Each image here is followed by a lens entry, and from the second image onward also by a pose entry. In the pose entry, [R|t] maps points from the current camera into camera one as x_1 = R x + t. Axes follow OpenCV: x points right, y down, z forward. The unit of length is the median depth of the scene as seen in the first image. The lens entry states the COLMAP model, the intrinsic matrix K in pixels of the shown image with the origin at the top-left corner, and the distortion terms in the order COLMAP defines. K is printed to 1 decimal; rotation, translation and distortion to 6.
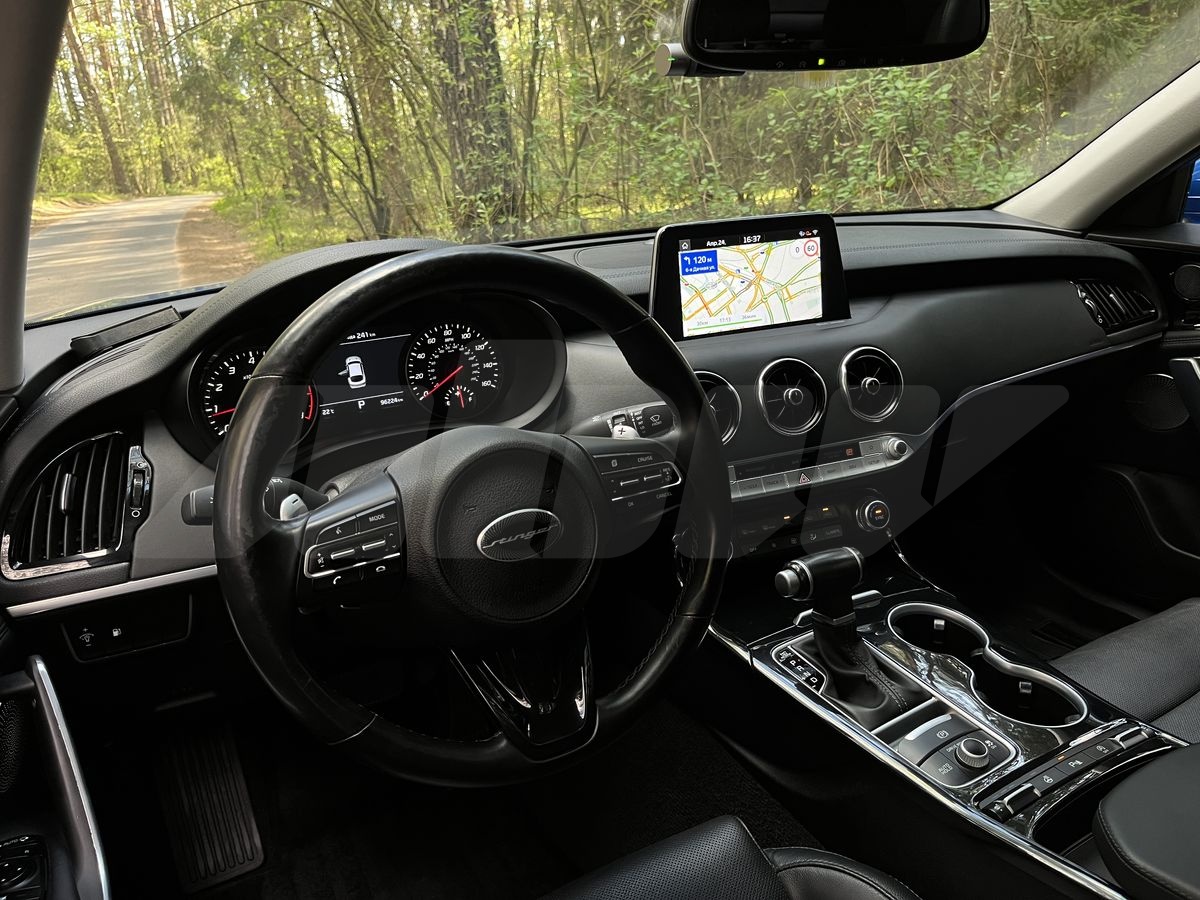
lens RADIAL K [[926.4, 0, 597.2], [0, 926.4, 449.9], [0, 0, 1]] dist [0.027504, -0.017551]
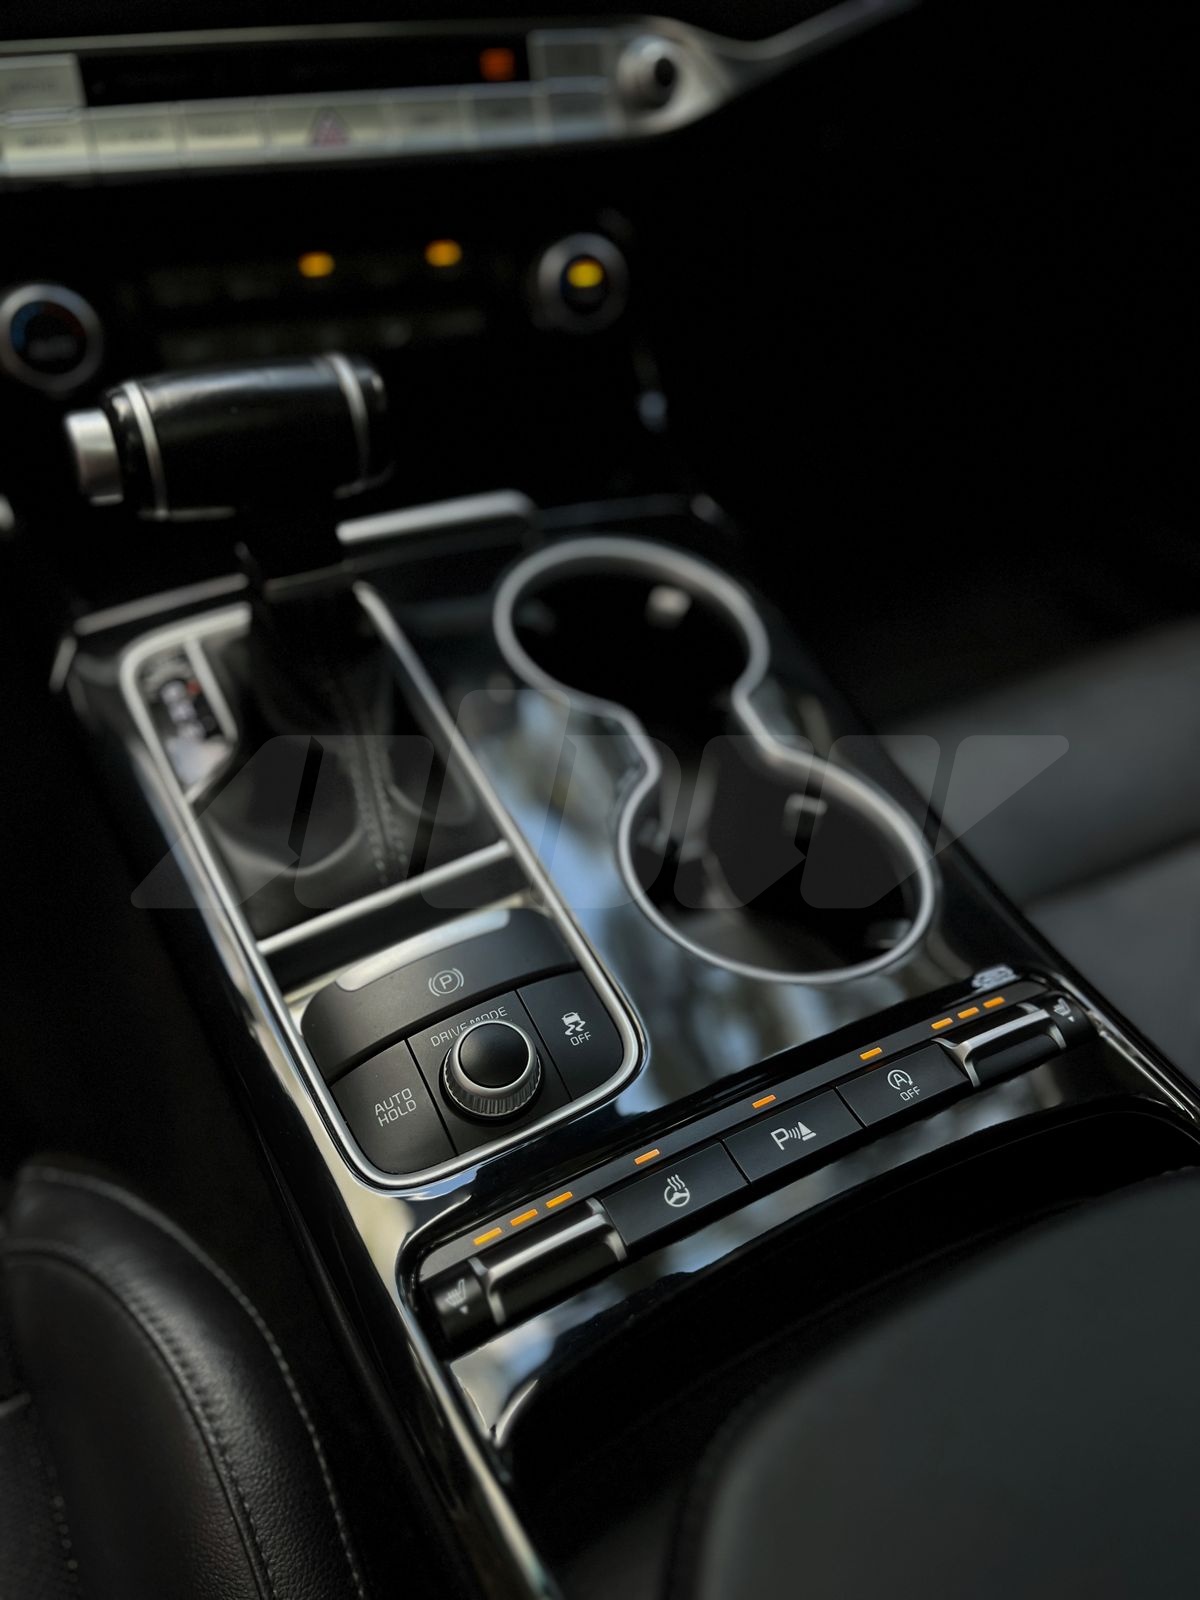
lens RADIAL K [[1235.1, 0, 607.9], [0, 1235.1, 803.1], [0, 0, 1]] dist [0.027504, -0.017551]
pose [[0.995094, 0.077655, 0.061300, 0.306391], [-0.096426, 0.899879, 0.425346, 0.047094], [-0.022132, -0.429170, 0.902953, 0.493679]]
